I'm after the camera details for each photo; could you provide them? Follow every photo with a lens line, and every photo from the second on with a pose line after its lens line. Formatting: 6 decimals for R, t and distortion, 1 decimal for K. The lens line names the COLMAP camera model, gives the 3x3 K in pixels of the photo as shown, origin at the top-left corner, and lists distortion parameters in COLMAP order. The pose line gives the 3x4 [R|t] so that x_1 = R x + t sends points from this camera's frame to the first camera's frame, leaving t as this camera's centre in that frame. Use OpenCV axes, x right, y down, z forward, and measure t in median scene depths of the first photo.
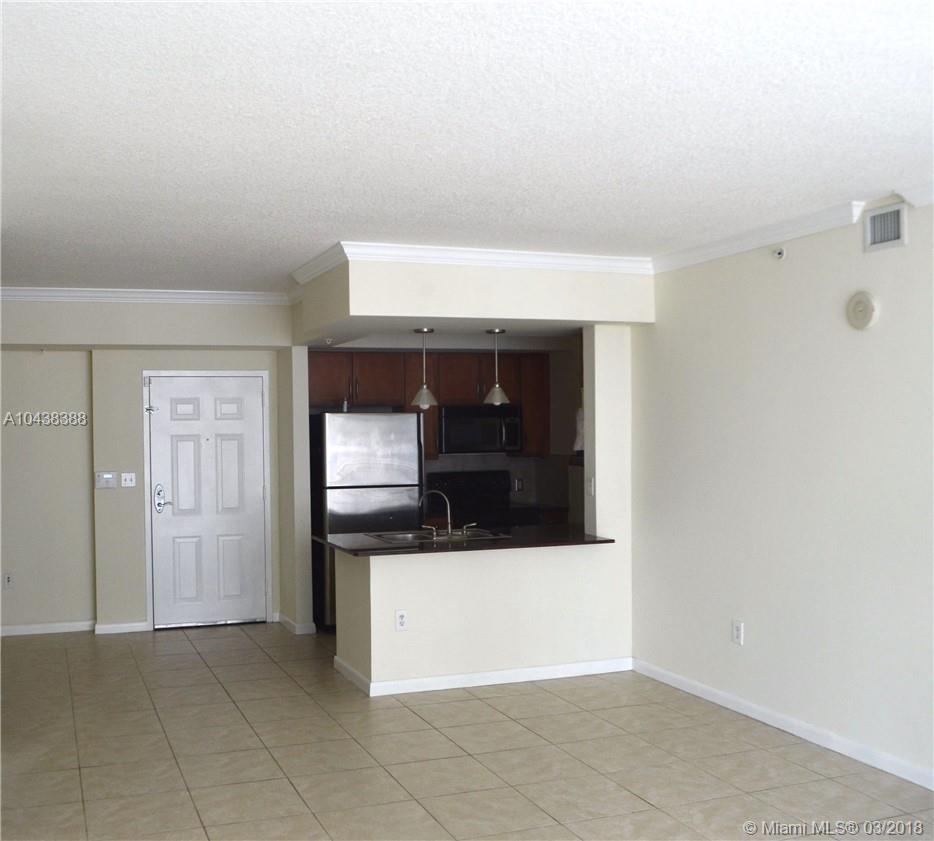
lens RADIAL K [[1149.5, 0, 466.9], [0, 1149.5, 422.7], [0, 0, 1]] dist [-0.016601, 0.000000]
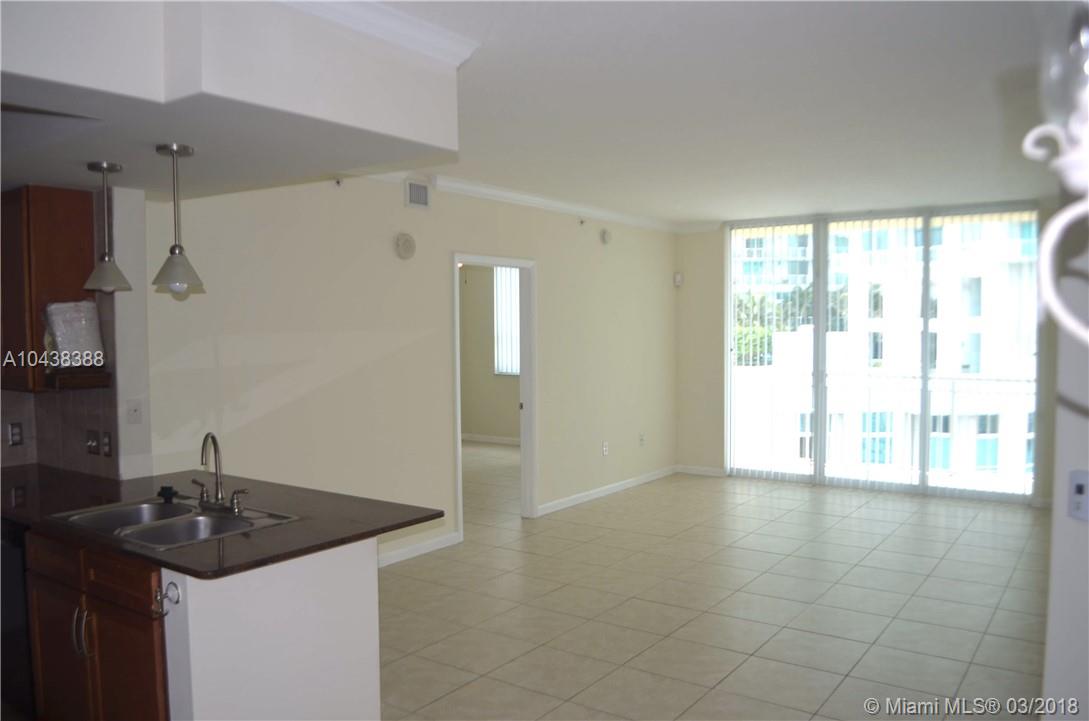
lens RADIAL K [[859.1, 0, 544.5], [0, 859.1, 359.9], [0, 0, 1]] dist [0.001555, 0.001110]
pose [[-0.559663, -0.032032, 0.828101, -0.654902], [0.002746, 0.999176, 0.040505, 0.001116], [-0.828716, 0.024943, -0.559113, 1.476653]]
